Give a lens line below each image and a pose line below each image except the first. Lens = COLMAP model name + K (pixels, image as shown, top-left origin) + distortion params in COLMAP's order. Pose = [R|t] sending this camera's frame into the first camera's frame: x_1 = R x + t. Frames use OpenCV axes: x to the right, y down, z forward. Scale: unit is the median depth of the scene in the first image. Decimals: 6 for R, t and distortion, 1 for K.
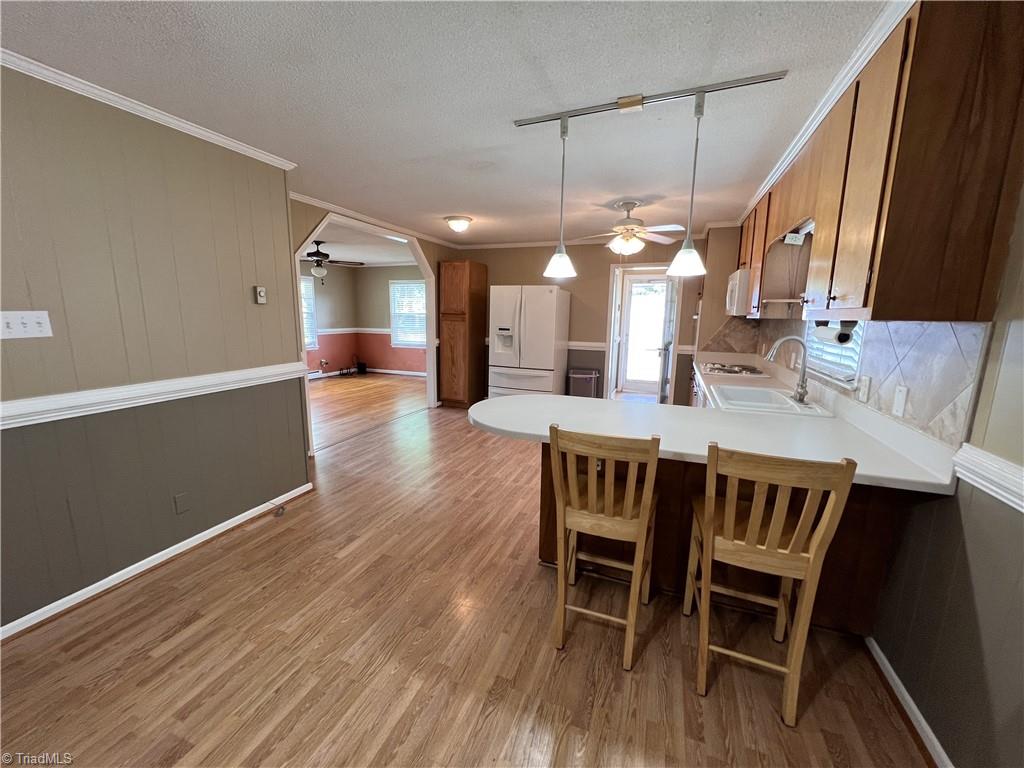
lens RADIAL K [[410.9, 0, 508.6], [0, 410.9, 382.8], [0, 0, 1]] dist [-0.000648, -0.000049]
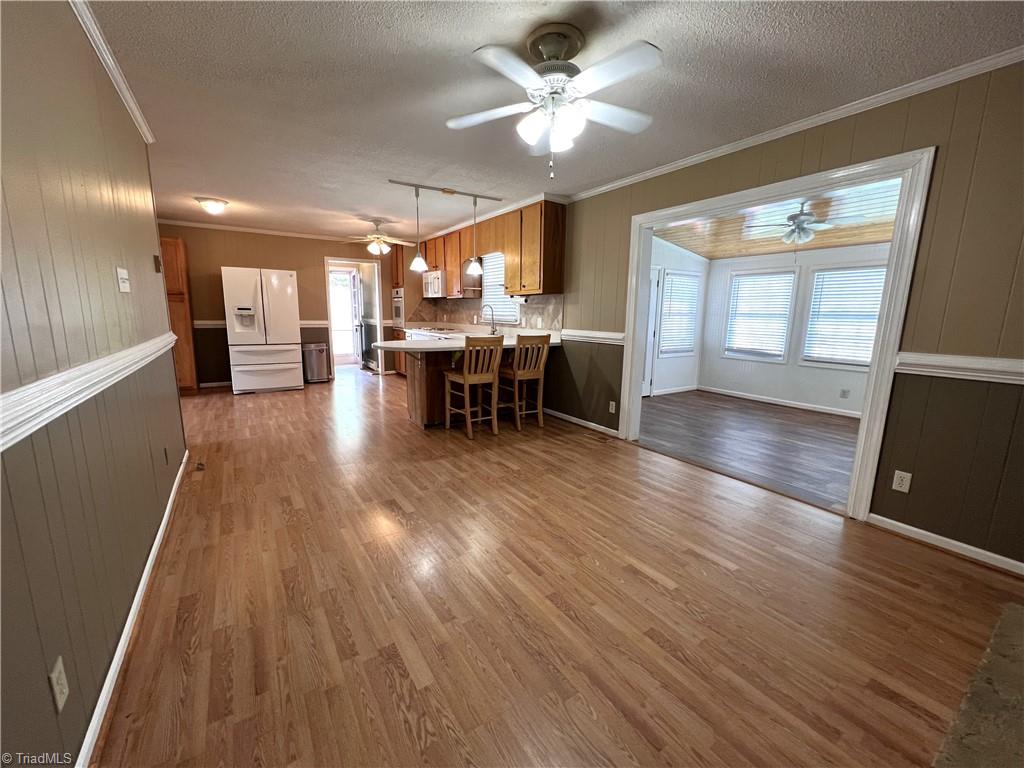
lens RADIAL K [[410.9, 0, 511.4], [0, 410.9, 383.7], [0, 0, 1]] dist [-0.000648, -0.000049]
pose [[0.577316, -0.149108, 0.802791, -0.902539], [0.133787, 0.987171, 0.087143, 0.109230], [-0.805486, 0.057094, 0.589858, -0.307429]]
